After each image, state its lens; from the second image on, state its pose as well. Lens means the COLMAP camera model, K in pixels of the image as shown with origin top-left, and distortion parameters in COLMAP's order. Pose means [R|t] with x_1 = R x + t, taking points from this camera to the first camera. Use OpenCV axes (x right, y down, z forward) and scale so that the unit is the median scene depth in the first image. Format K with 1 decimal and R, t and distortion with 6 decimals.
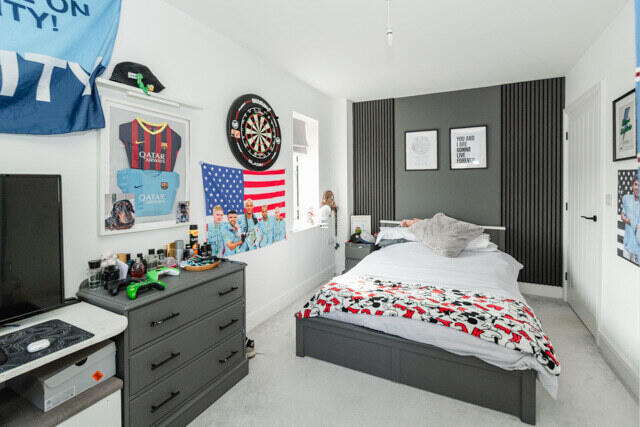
lens RADIAL K [[299.0, 0, 328.5], [0, 299.0, 199.9], [0, 0, 1]] dist [-0.000143, -0.000210]
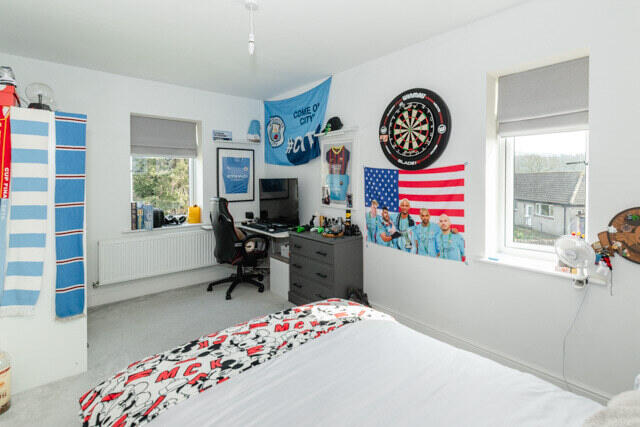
lens RADIAL K [[299.0, 0, 328.5], [0, 299.0, 199.9], [0, 0, 1]] dist [-0.000143, -0.000210]
pose [[-0.384032, 0.068066, -0.920807, 0.764211], [-0.054409, 0.993878, 0.096159, -0.083101], [0.921715, 0.087028, -0.377978, 1.174102]]
